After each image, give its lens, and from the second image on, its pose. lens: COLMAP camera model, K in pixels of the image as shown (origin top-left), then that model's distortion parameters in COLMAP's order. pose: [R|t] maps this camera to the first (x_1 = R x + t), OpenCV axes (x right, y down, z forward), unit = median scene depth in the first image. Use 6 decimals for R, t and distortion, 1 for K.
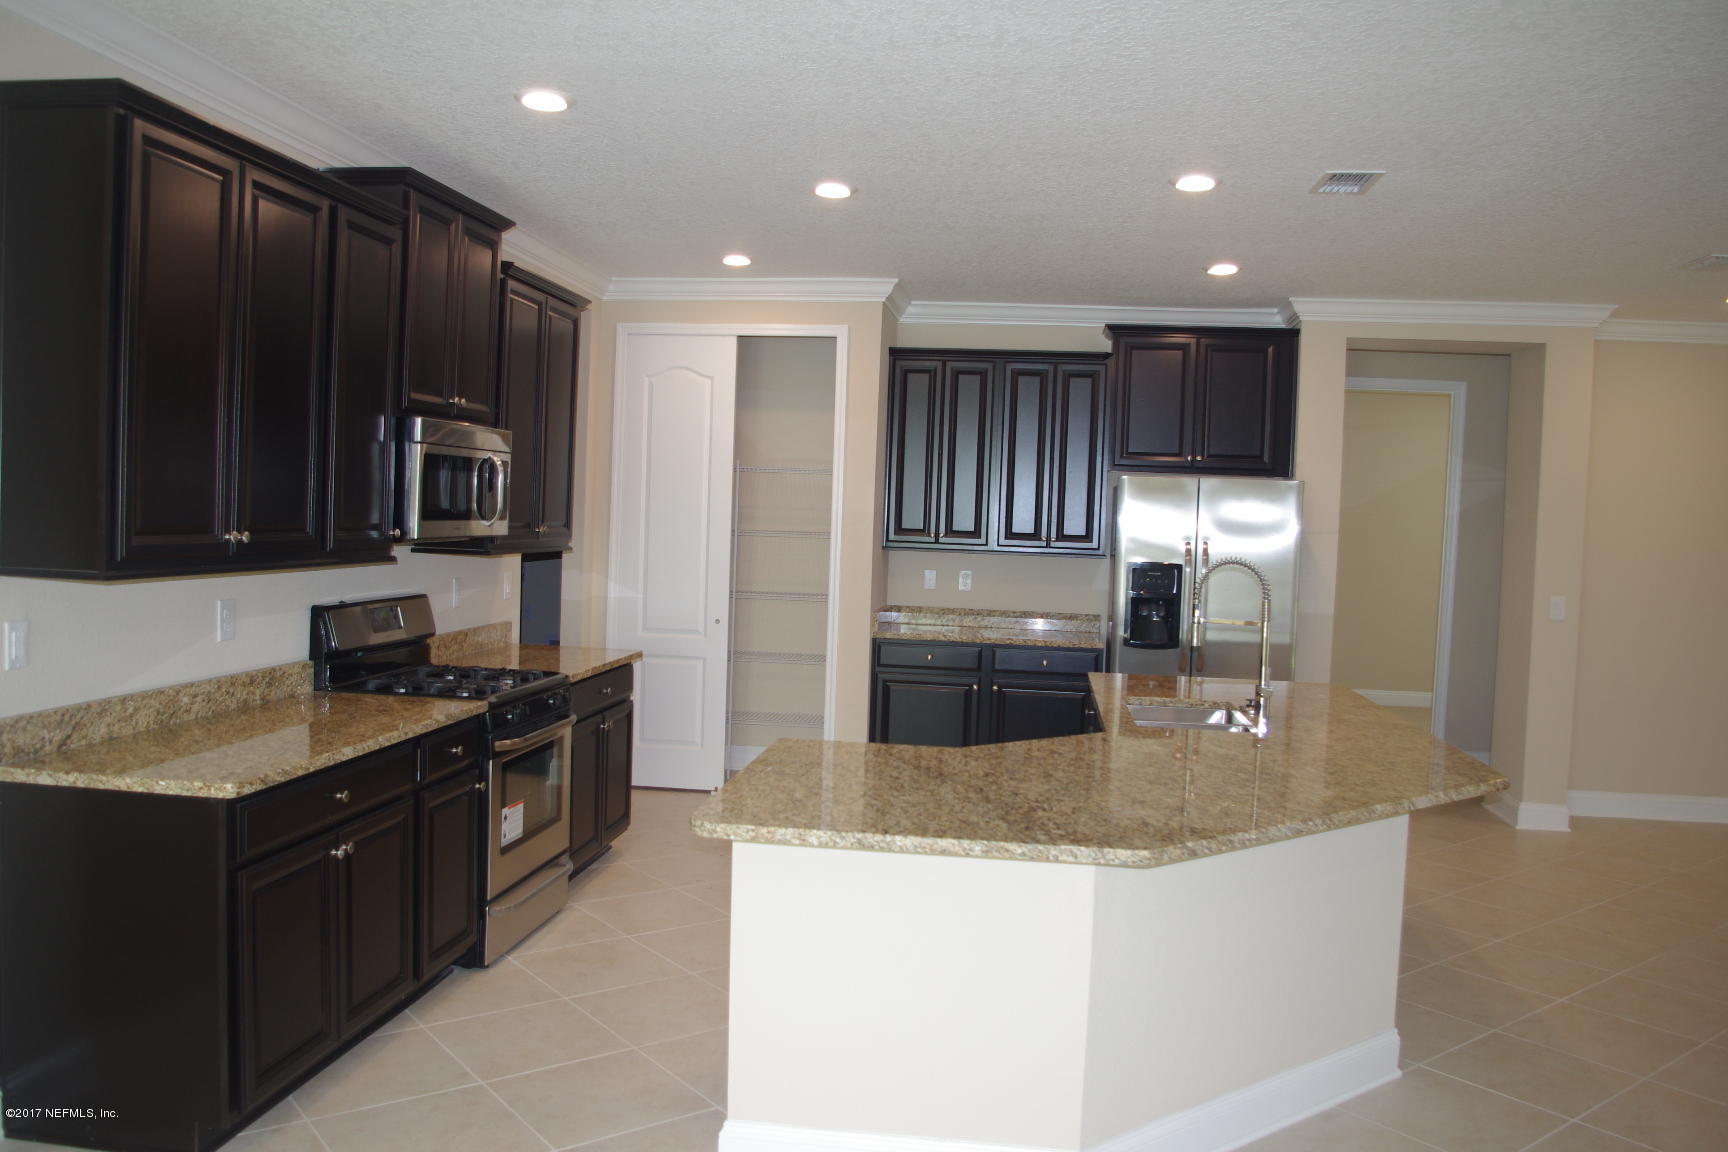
lens RADIAL K [[1319.1, 0, 864.0], [0, 1319.1, 576.0], [0, 0, 1]] dist [-0.083295, 0.013752]
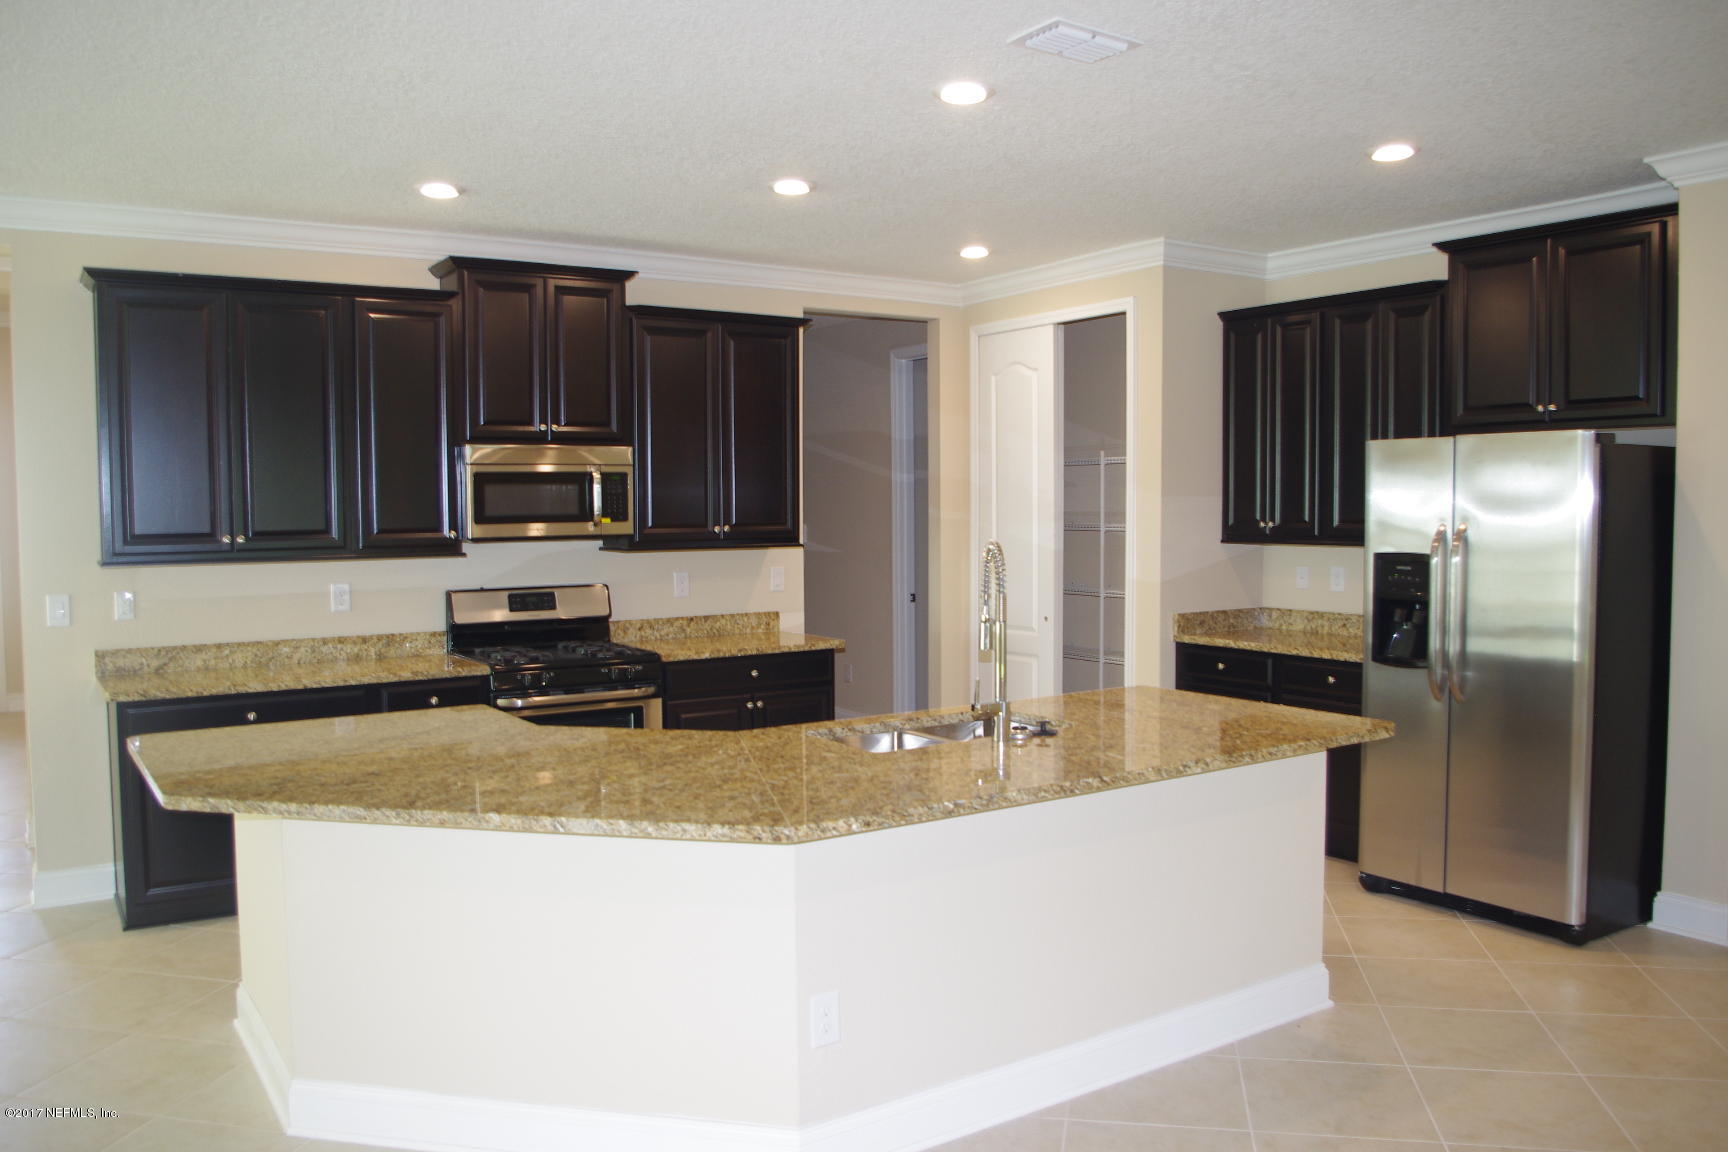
lens RADIAL K [[1359.2, 0, 864.0], [0, 1359.2, 576.0], [0, 0, 1]] dist [-0.043548, 0.003174]
pose [[0.677100, -0.002291, -0.735888, 0.762874], [-0.003704, 0.999972, -0.006522, 0.013571], [0.735882, 0.007142, 0.677072, 0.310664]]
